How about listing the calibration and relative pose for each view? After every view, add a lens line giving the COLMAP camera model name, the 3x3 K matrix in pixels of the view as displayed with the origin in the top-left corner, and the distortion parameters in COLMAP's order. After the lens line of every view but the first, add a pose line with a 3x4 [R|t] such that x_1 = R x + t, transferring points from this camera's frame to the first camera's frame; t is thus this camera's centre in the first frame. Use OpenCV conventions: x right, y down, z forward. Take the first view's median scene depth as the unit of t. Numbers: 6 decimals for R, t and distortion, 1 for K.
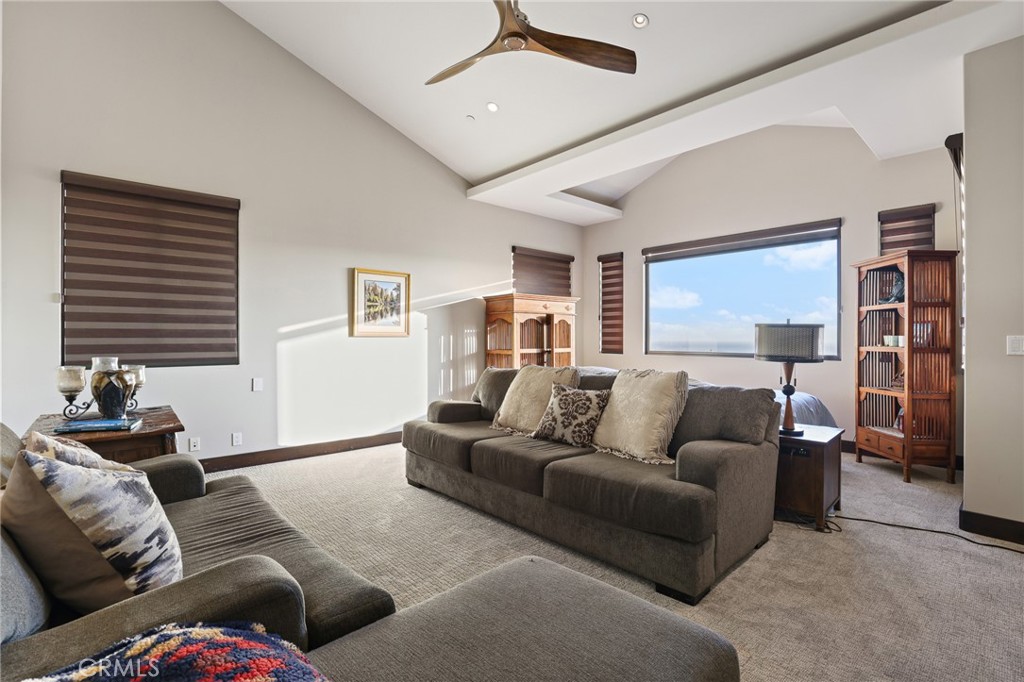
lens RADIAL K [[476.0, 0, 513.9], [0, 476.0, 340.6], [0, 0, 1]] dist [0.000439, -0.000035]
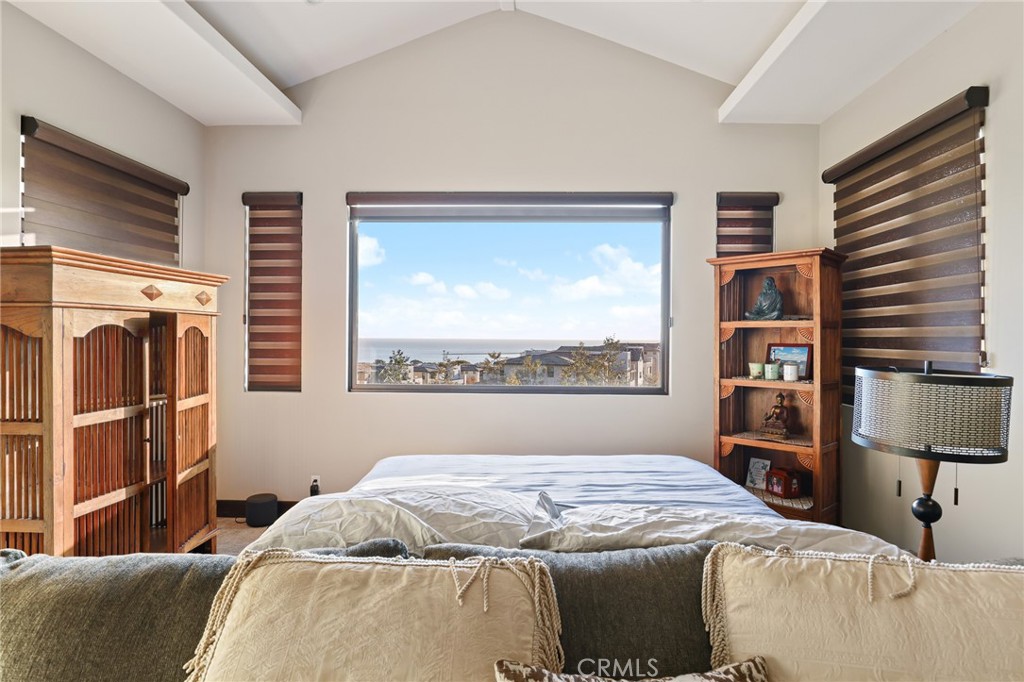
lens RADIAL K [[564.9, 0, 516.5], [0, 564.9, 330.2], [0, 0, 1]] dist [0.000460, 0.000480]
pose [[0.686459, 0.007333, 0.727131, -0.059285], [0.000012, 0.999949, -0.010096, -0.036520], [-0.727168, 0.006939, 0.686424, 0.471403]]
